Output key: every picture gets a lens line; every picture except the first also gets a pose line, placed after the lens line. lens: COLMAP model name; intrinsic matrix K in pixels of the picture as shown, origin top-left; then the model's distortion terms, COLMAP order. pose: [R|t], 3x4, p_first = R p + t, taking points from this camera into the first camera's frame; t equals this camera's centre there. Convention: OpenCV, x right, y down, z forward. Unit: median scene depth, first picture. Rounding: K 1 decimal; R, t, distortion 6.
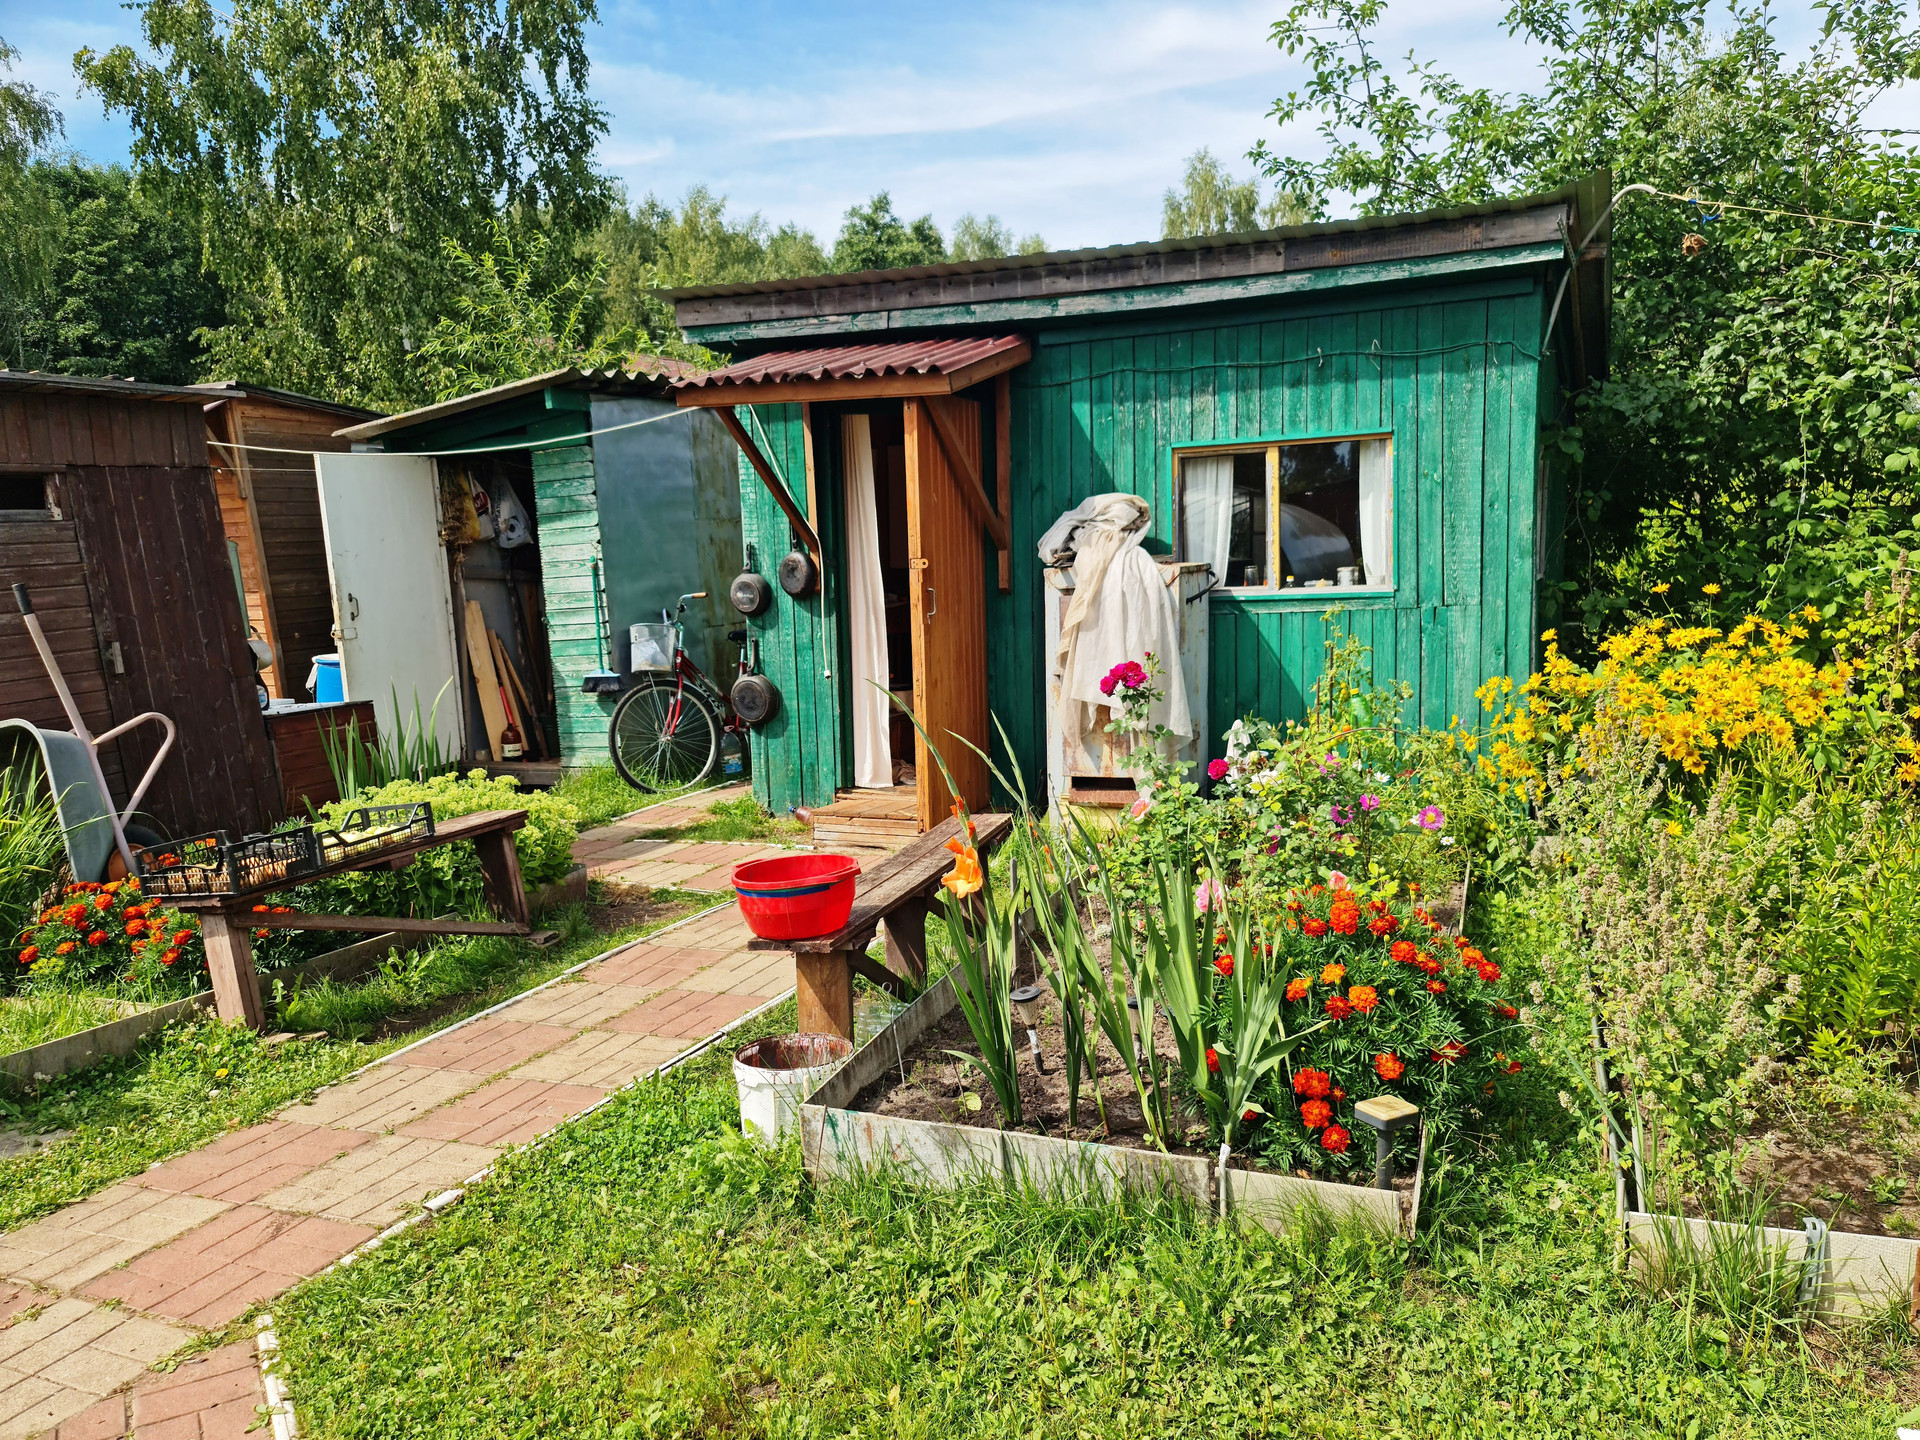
lens RADIAL K [[1390.3, 0, 972.8], [0, 1390.3, 724.4], [0, 0, 1]] dist [0.067187, -0.050251]
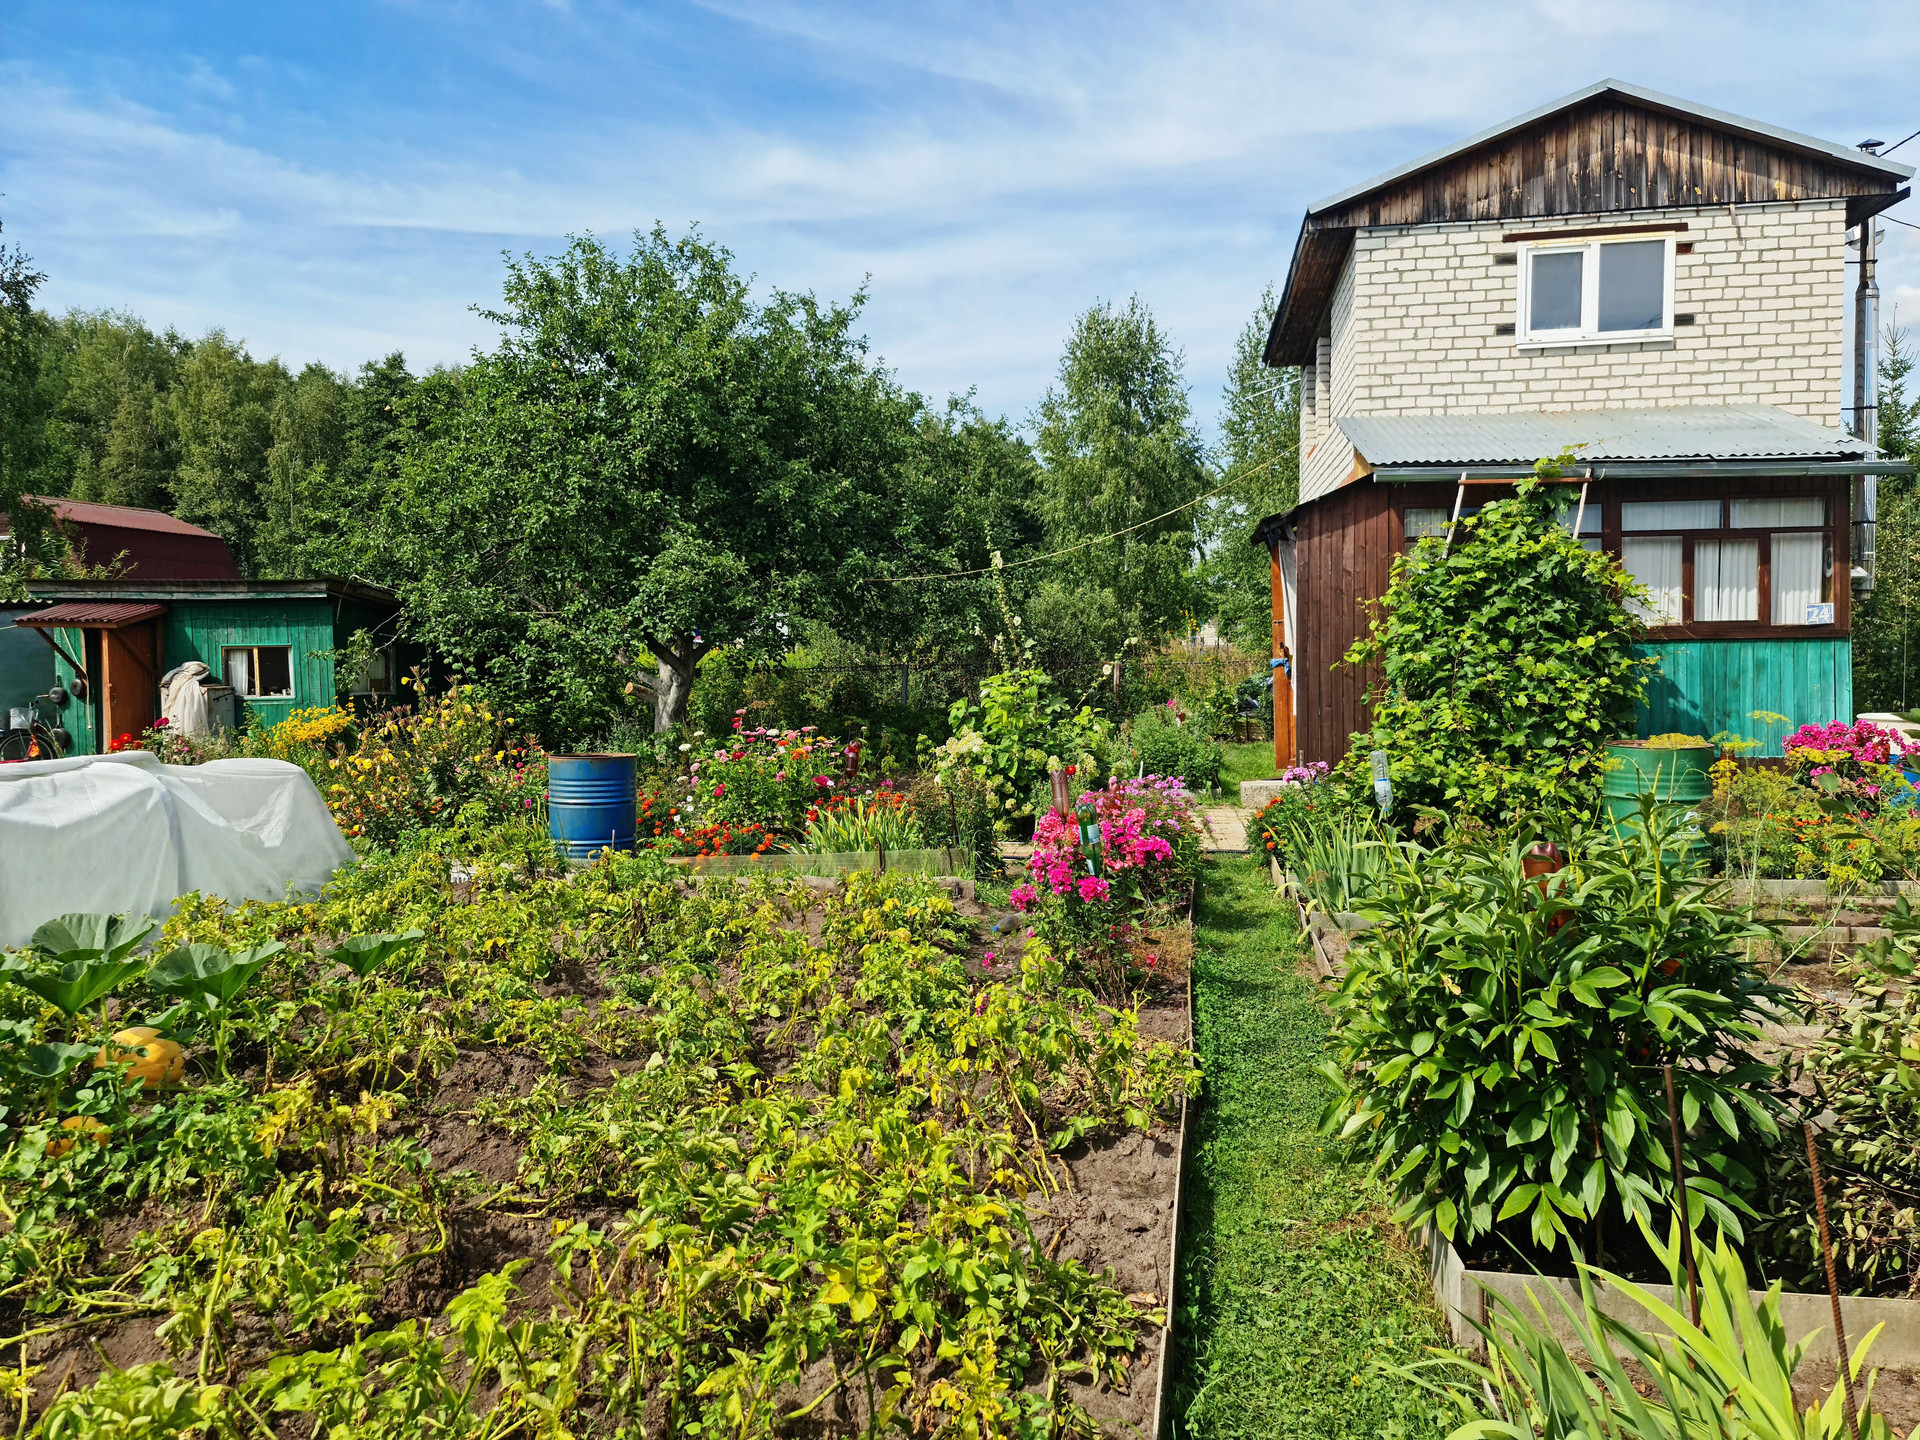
lens RADIAL K [[1390.3, 0, 968.0], [0, 1390.3, 723.2], [0, 0, 1]] dist [0.067187, -0.050251]
pose [[0.962874, 0.011091, 0.269724, 0.736584], [0.011085, 0.996688, -0.080557, 0.181123], [-0.269724, 0.080556, 0.959562, -1.893841]]
